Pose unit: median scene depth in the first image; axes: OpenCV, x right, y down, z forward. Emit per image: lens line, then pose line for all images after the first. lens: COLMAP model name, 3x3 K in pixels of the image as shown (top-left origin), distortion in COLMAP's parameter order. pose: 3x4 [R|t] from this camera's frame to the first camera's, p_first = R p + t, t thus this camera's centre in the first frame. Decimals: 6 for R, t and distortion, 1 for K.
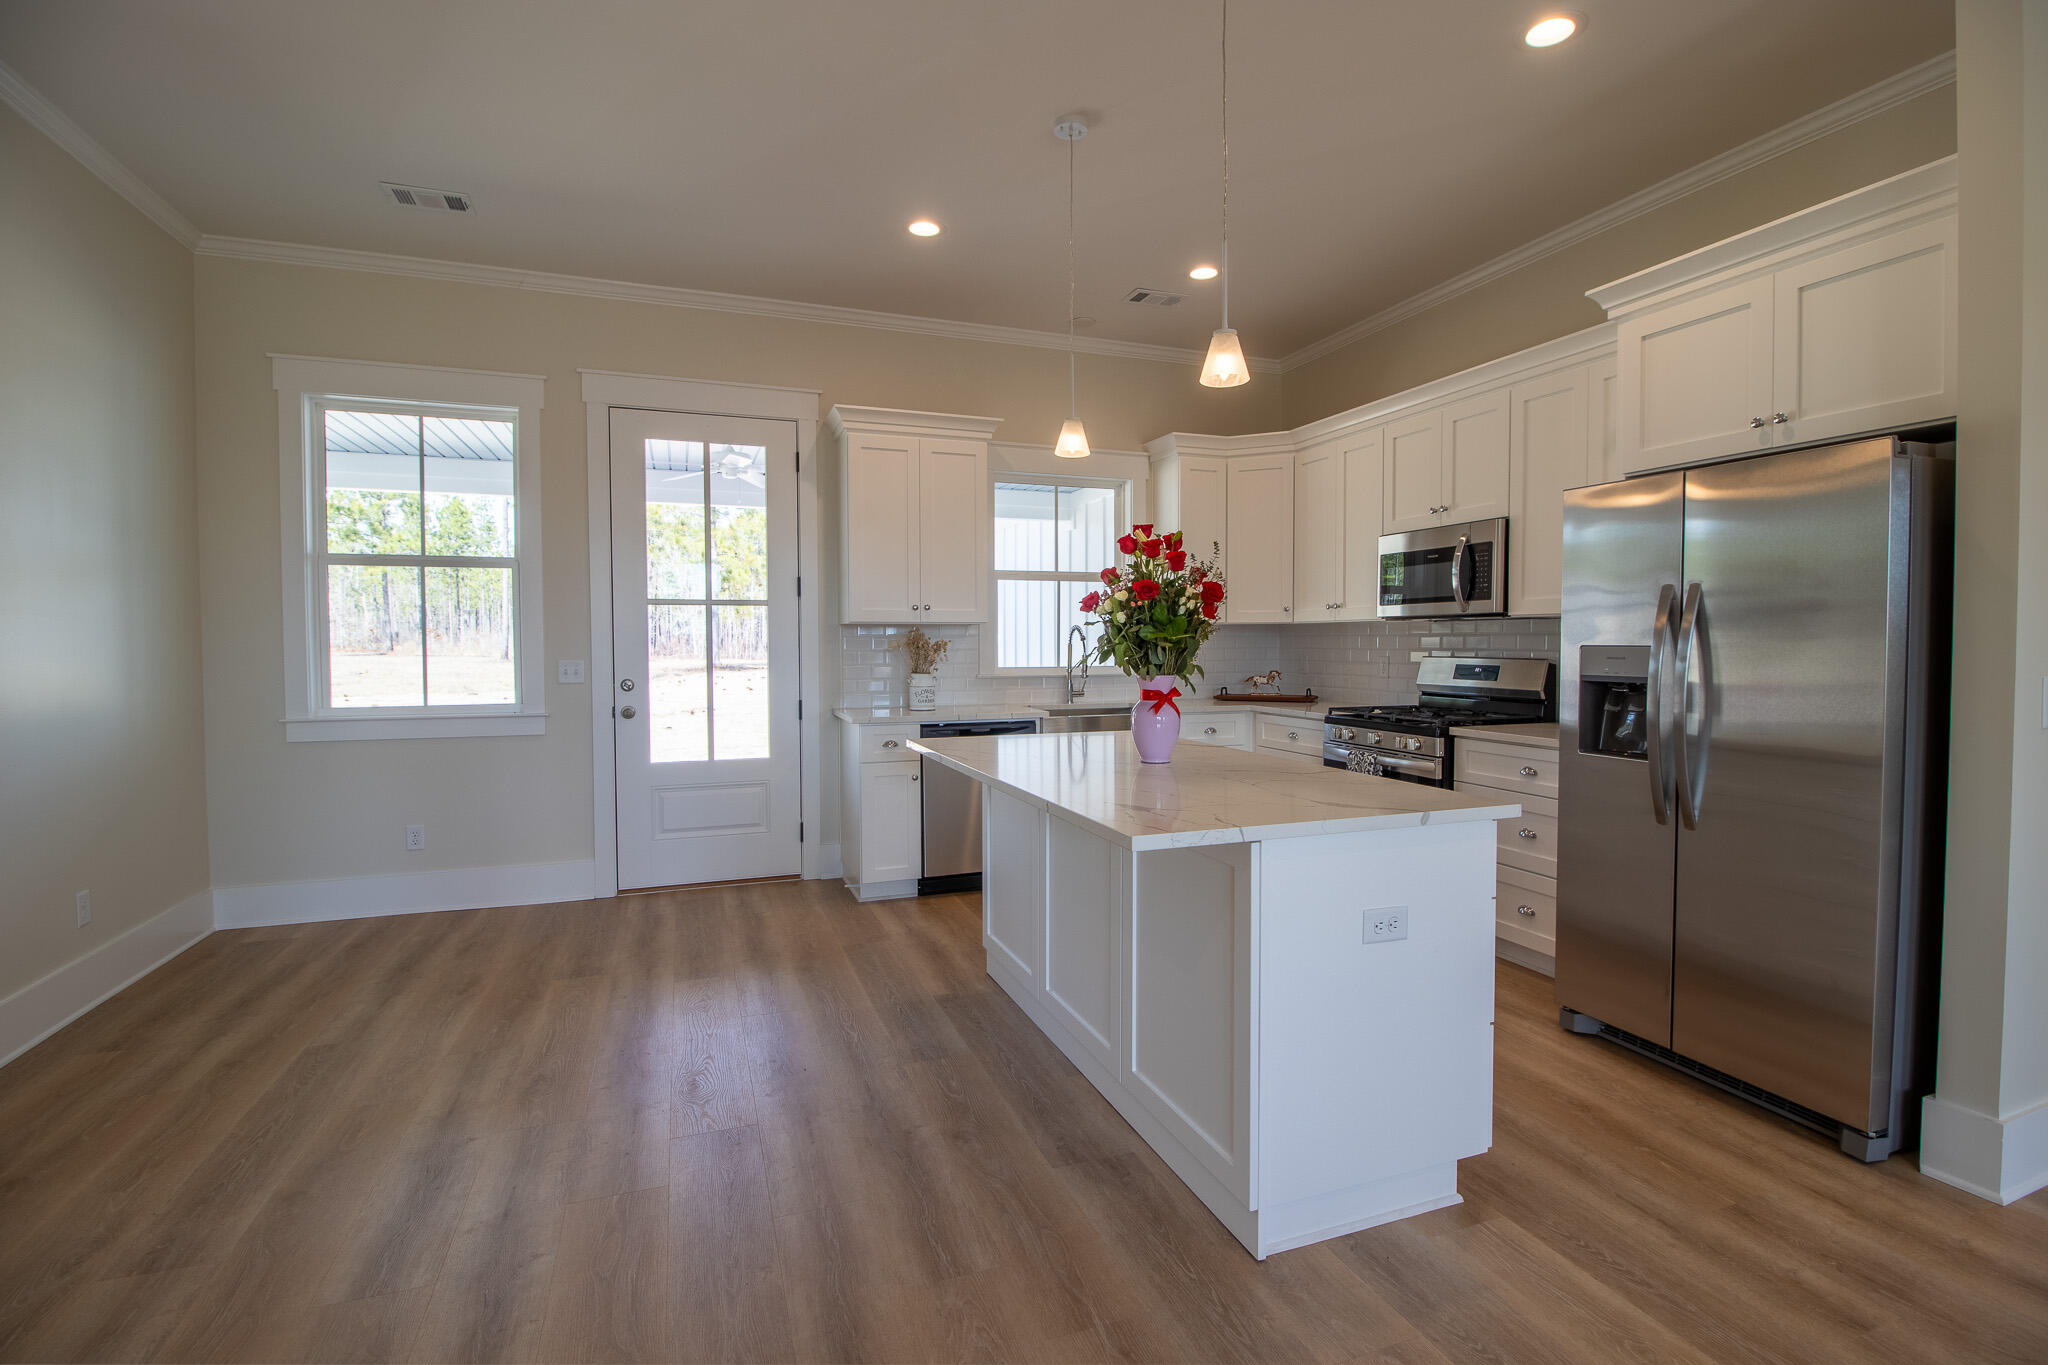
lens RADIAL K [[953.3, 0, 1031.1], [0, 953.3, 670.3], [0, 0, 1]] dist [-0.002394, -0.009610]
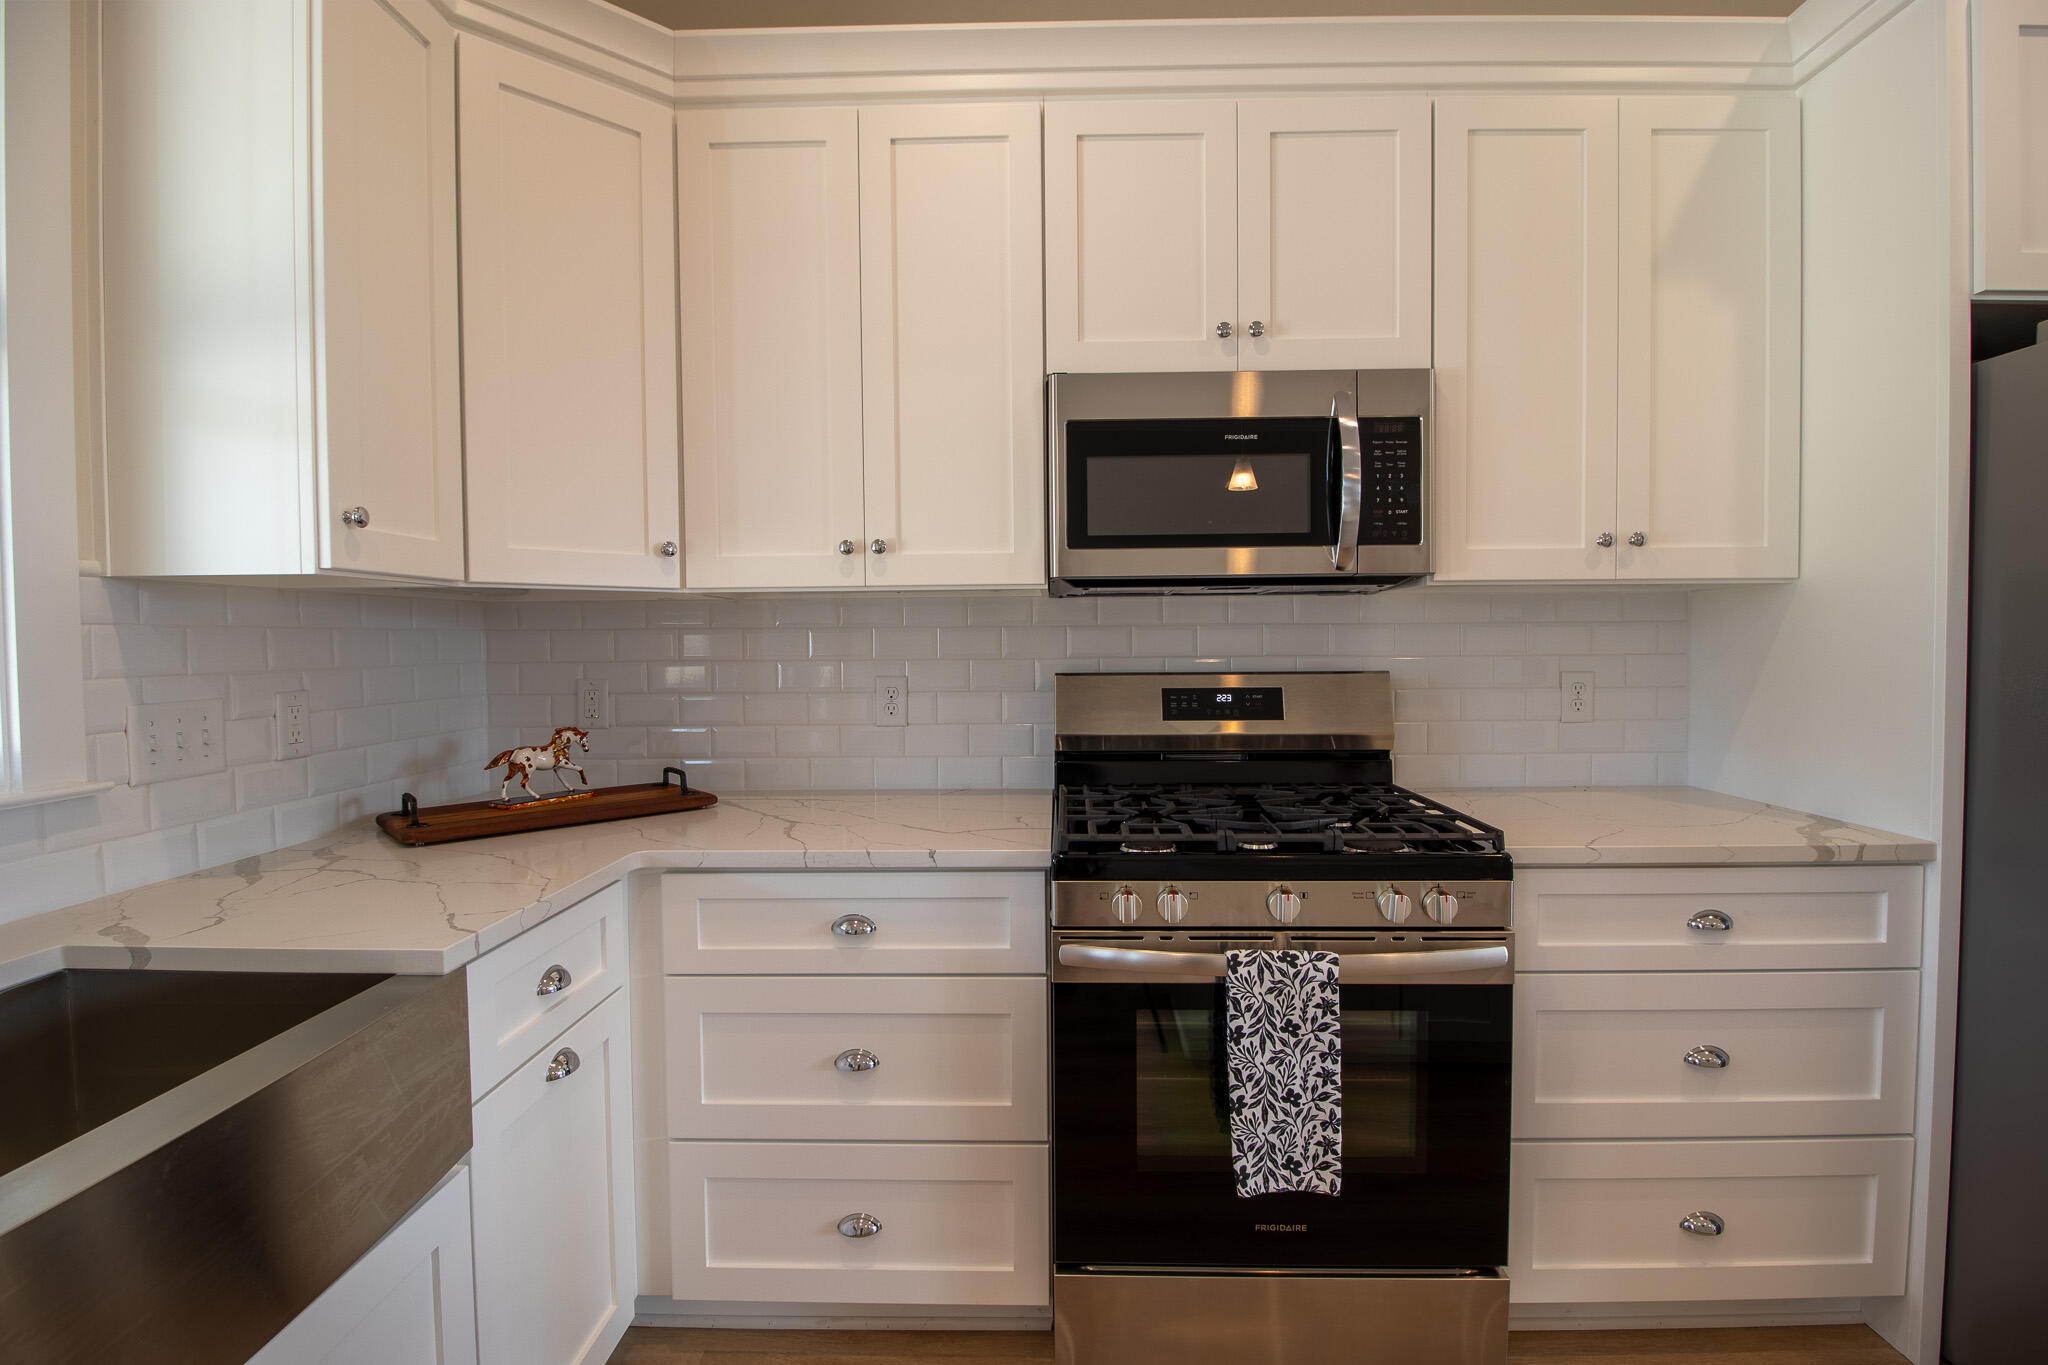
lens RADIAL K [[953.3, 0, 1033.6], [0, 953.3, 670.7], [0, 0, 1]] dist [-0.002394, -0.009610]
pose [[0.363424, -0.029341, 0.931162, -0.008019], [0.035830, 0.999205, 0.017501, -0.024508], [-0.930934, 0.027003, 0.364187, 0.855479]]
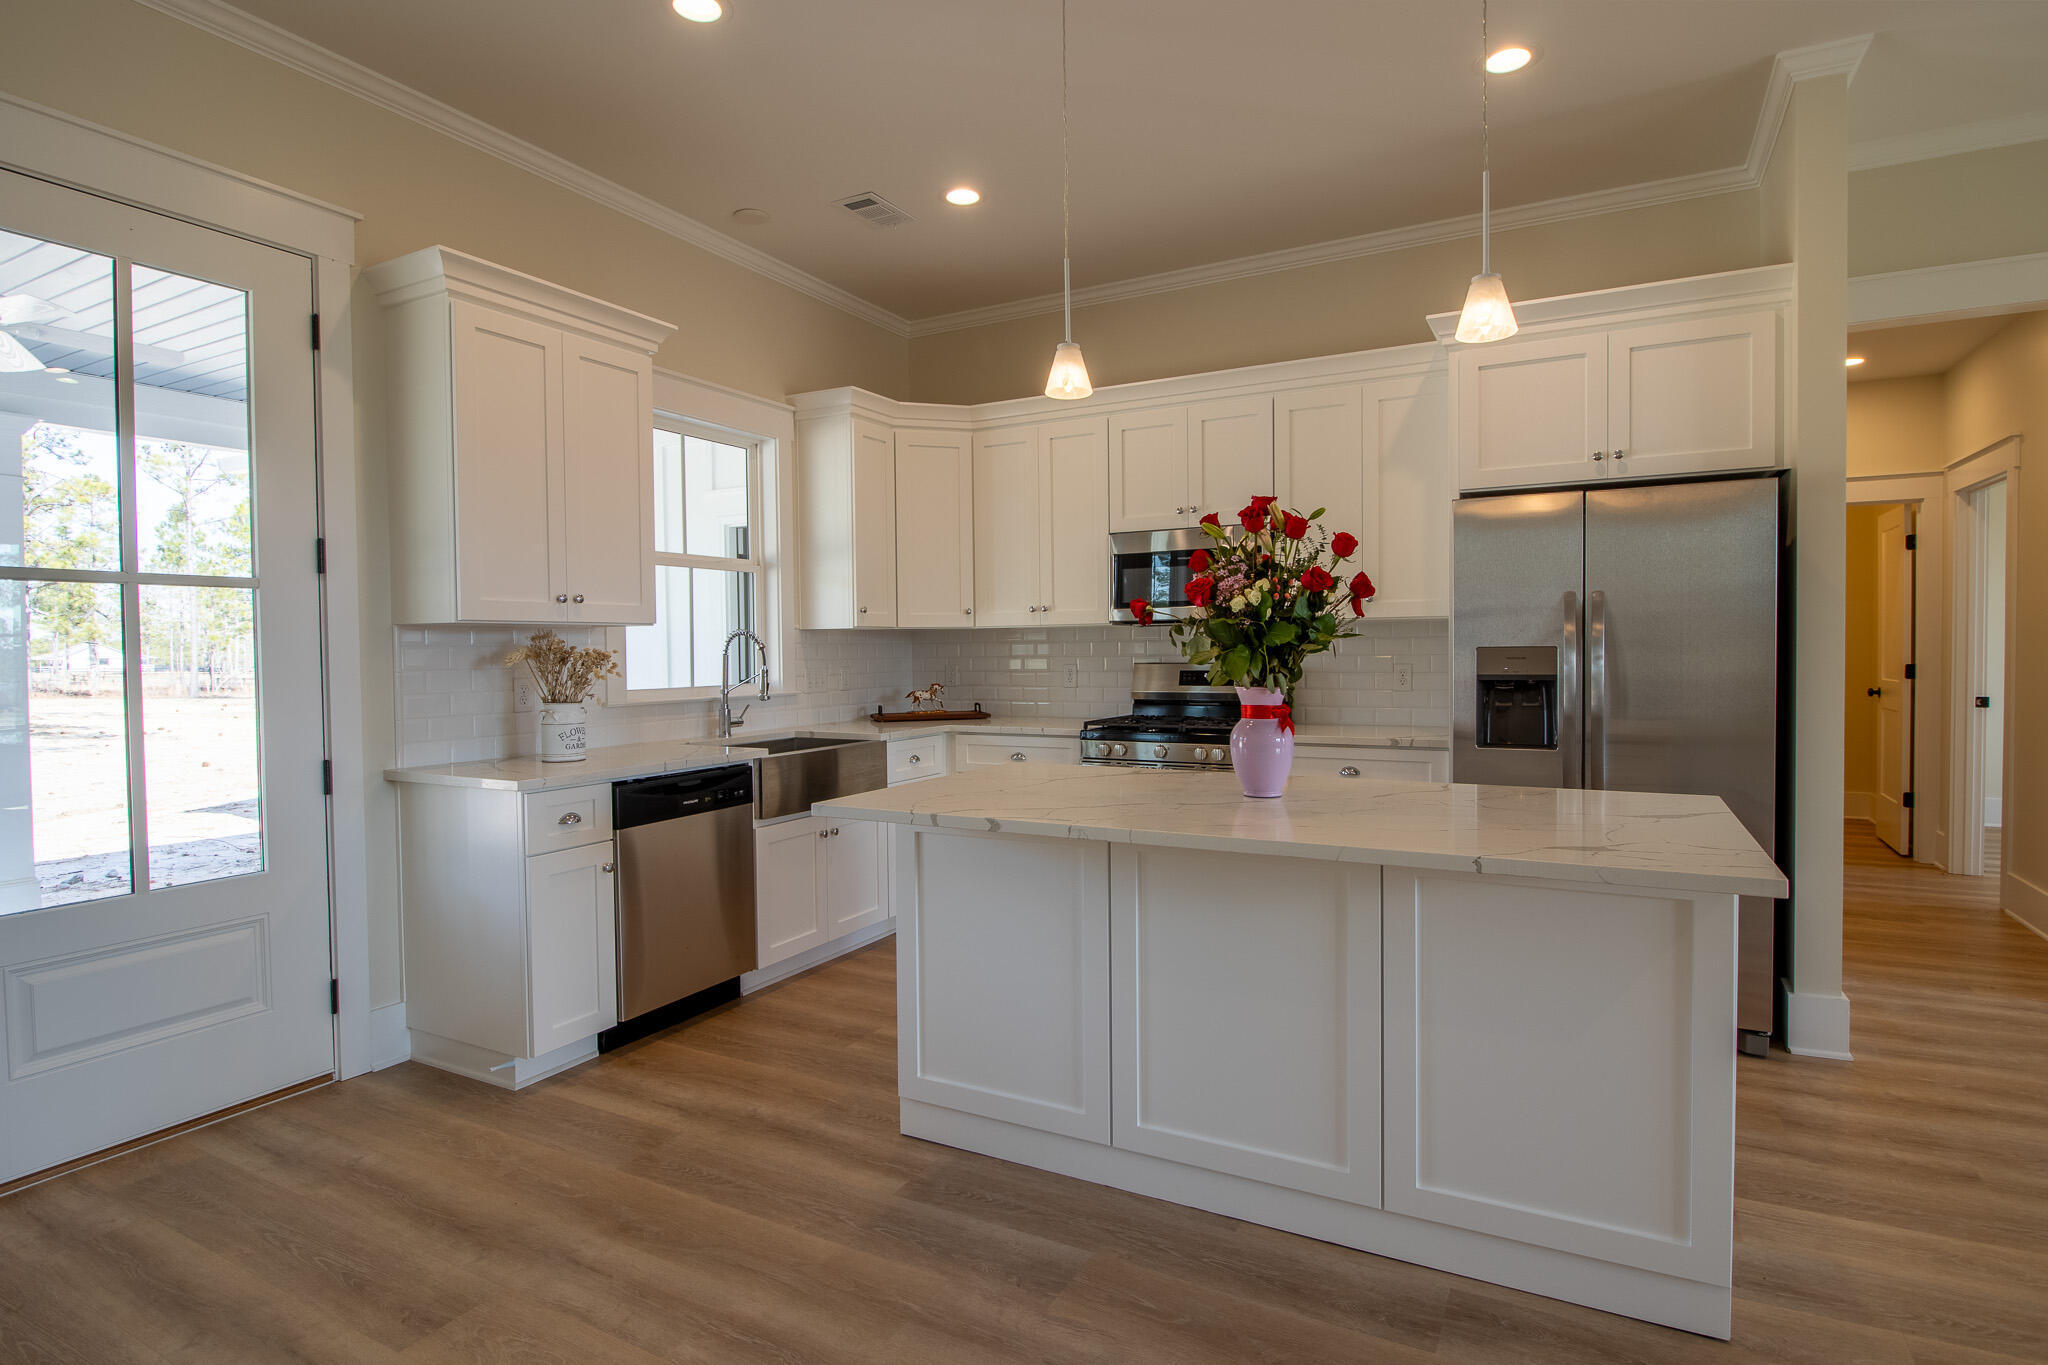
lens RADIAL K [[1044.4, 0, 1035.8], [0, 1044.4, 675.4], [0, 0, 1]] dist [-0.003624, -0.007475]
pose [[0.747949, -0.023290, 0.663347, -0.357575], [0.030017, 0.999549, 0.001249, -0.006852], [-0.663077, 0.018978, 0.748311, 0.288451]]
